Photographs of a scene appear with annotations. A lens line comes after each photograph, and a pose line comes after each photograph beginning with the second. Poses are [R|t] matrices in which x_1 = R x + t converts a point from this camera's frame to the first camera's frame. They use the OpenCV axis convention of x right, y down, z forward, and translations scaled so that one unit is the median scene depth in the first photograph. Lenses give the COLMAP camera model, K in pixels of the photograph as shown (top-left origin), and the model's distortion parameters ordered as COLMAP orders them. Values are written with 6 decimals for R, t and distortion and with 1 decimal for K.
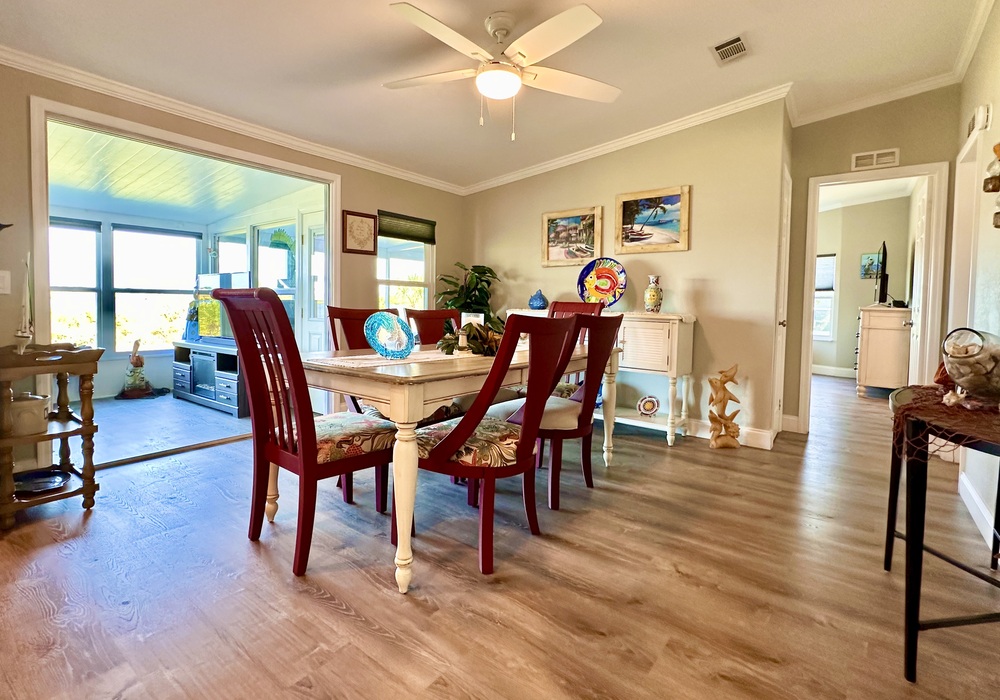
lens RADIAL K [[482.3, 0, 502.0], [0, 482.3, 323.3], [0, 0, 1]] dist [-0.001388, -0.000051]
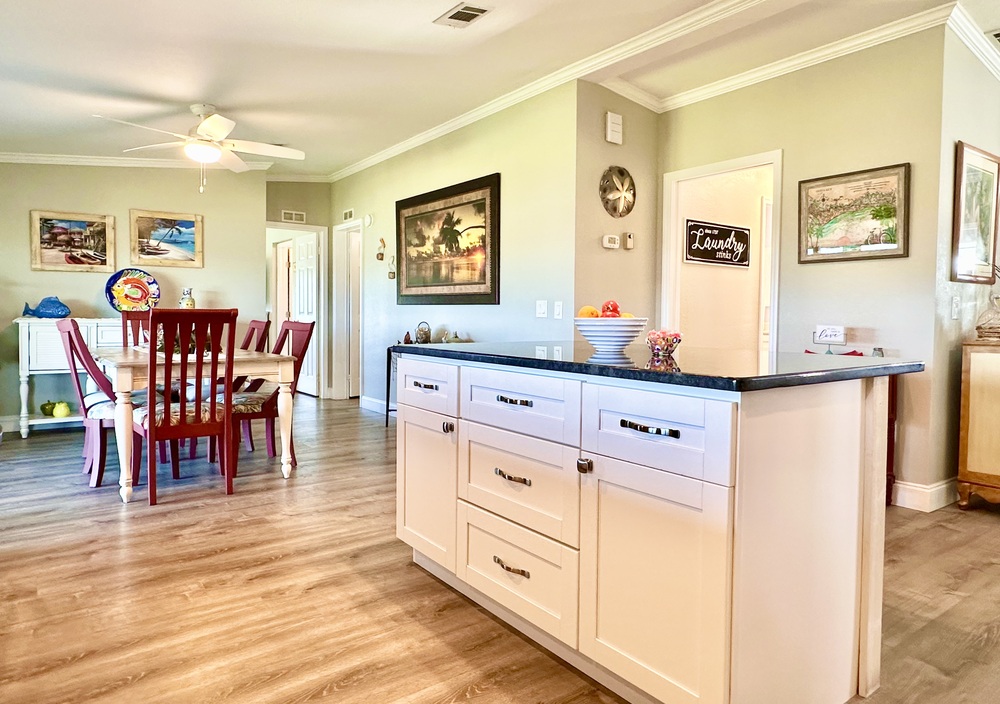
lens RADIAL K [[638.9, 0, 497.0], [0, 638.9, 347.6], [0, 0, 1]] dist [0.000232, 0.001038]
pose [[0.280420, -0.060709, 0.957956, -0.913317], [0.035610, 0.997969, 0.052820, -0.006729], [-0.959216, 0.019301, 0.282013, -0.168421]]
